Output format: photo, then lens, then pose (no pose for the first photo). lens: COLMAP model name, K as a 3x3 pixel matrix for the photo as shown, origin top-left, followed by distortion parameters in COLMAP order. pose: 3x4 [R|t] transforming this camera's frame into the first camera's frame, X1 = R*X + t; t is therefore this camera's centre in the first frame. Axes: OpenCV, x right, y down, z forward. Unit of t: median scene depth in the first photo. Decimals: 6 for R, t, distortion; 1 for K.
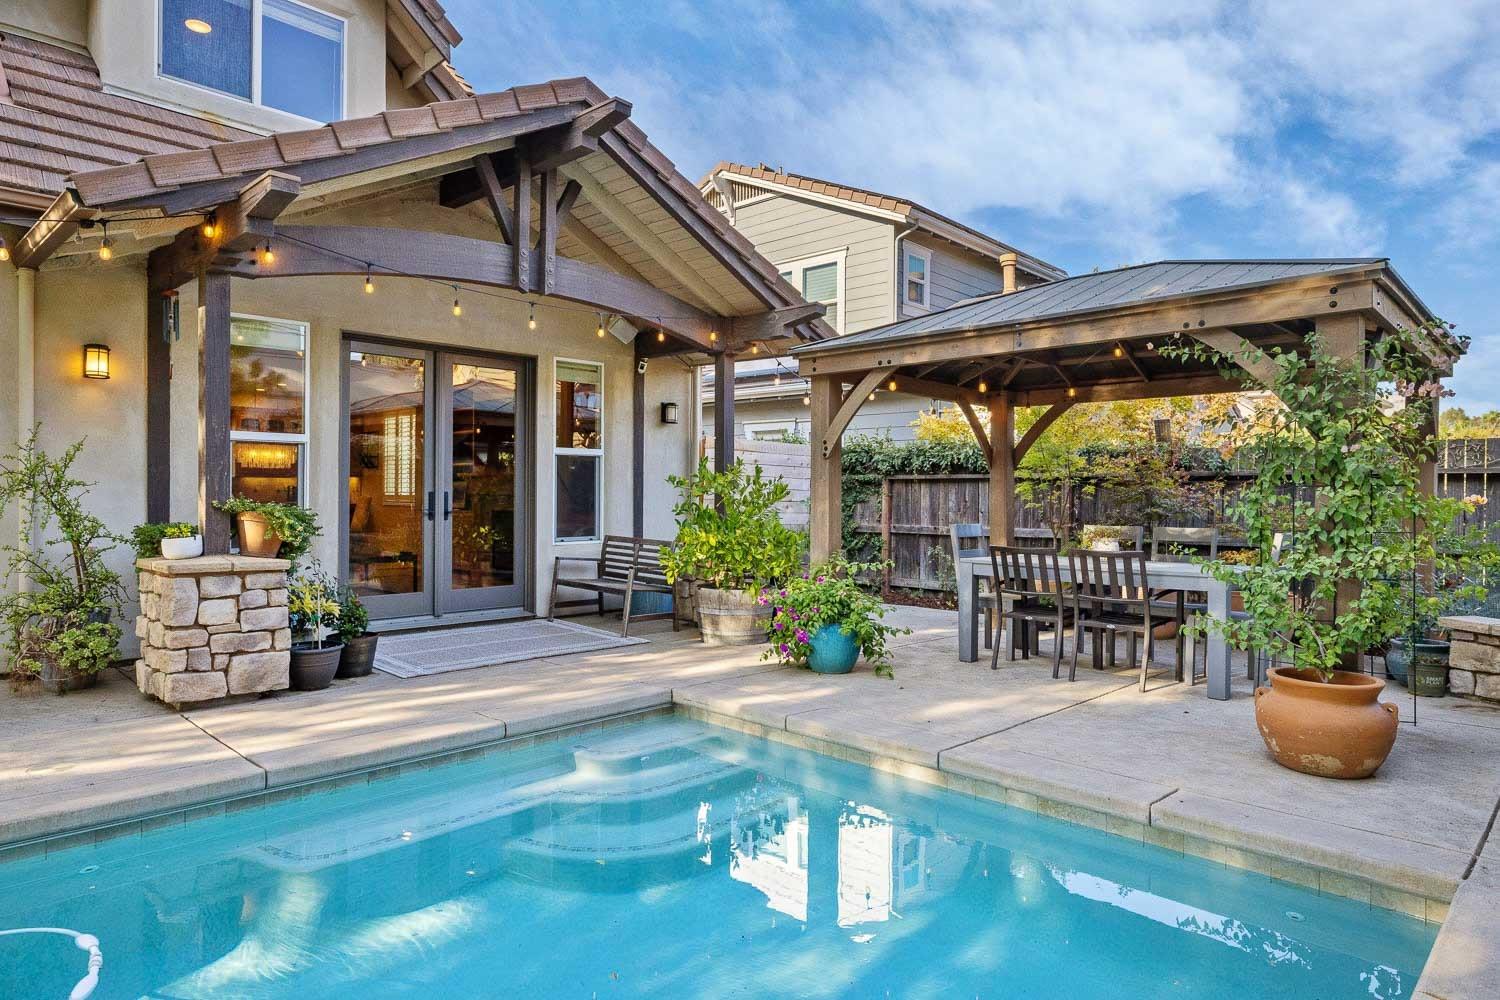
lens RADIAL K [[886.5, 0, 747.2], [0, 886.5, 496.5], [0, 0, 1]] dist [-0.004171, -0.000142]
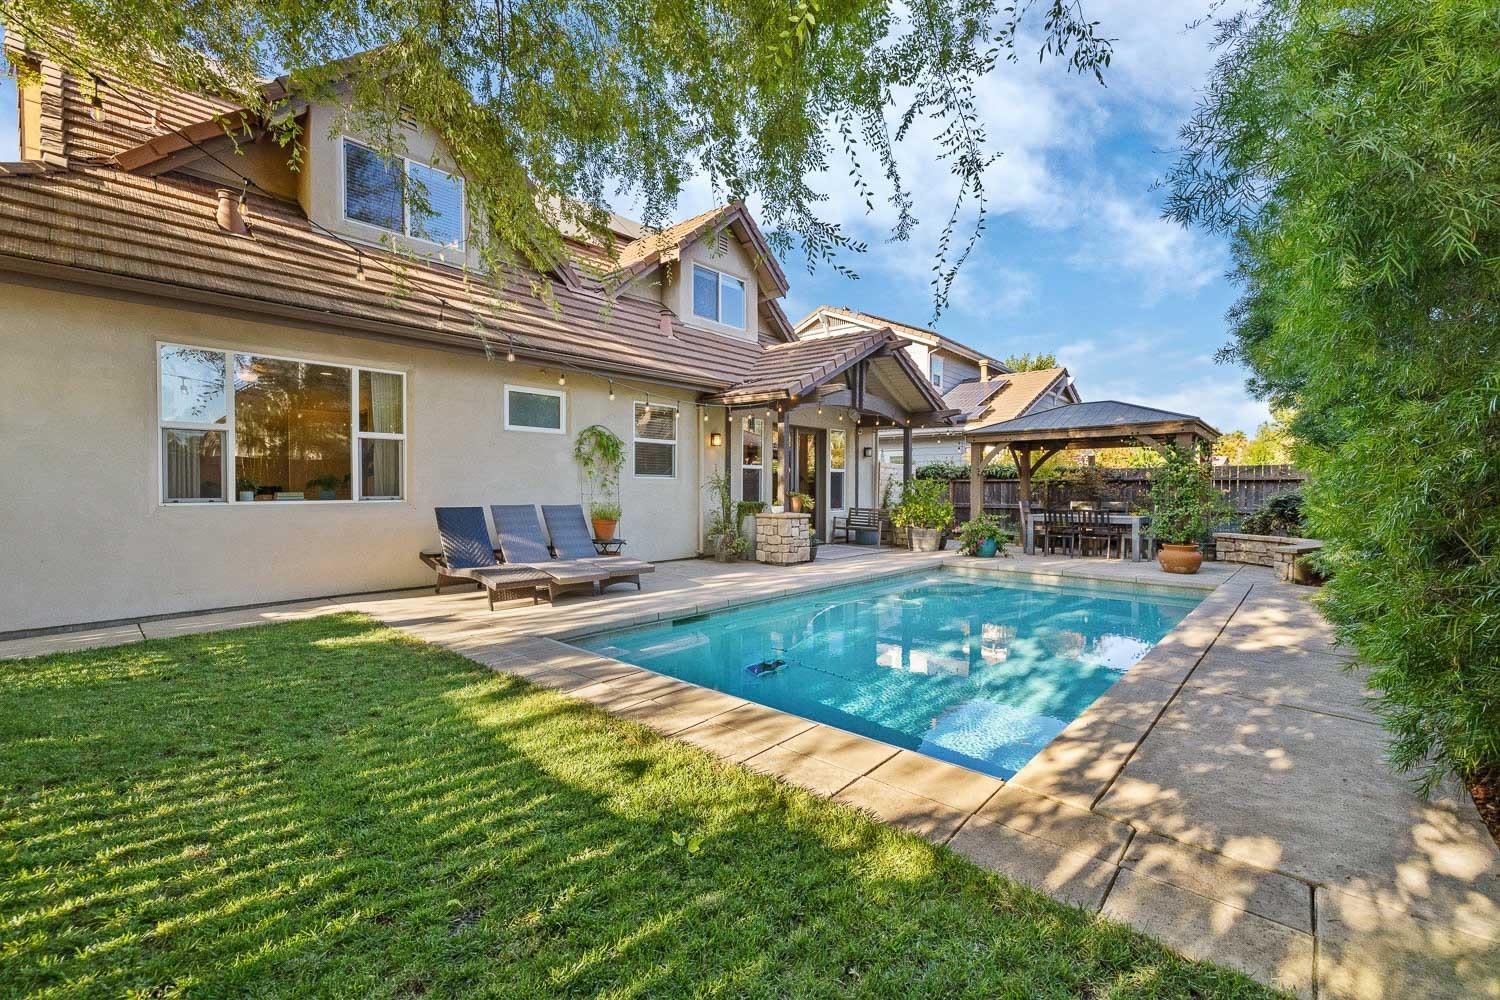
lens RADIAL K [[626.6, 0, 744.6], [0, 626.6, 499.3], [0, 0, 1]] dist [-0.003996, 0.001171]
pose [[0.999463, -0.004104, 0.032515, -0.494701], [0.003567, 0.999856, 0.016561, -0.004746], [-0.032579, -0.016436, 0.999334, -0.602221]]
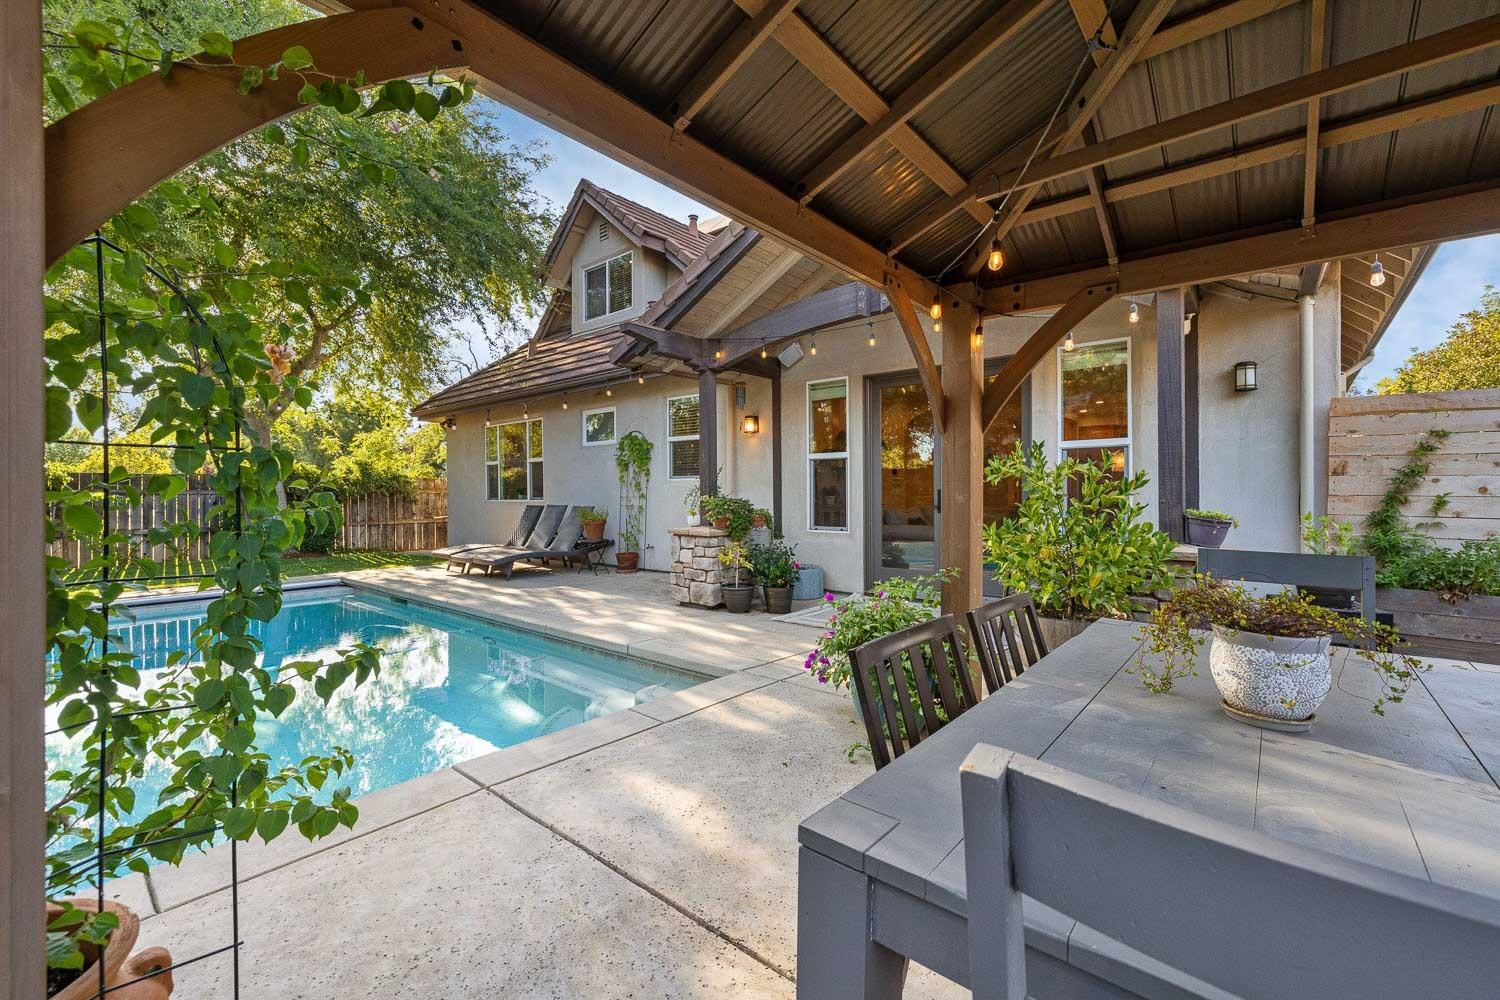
lens RADIAL K [[626.6, 0, 743.2], [0, 626.6, 492.4], [0, 0, 1]] dist [-0.003996, 0.001171]
pose [[0.065836, 0.001746, -0.997829, 1.123109], [0.005679, 0.999982, 0.002124, -0.010819], [0.997814, -0.005807, 0.065825, 1.563936]]
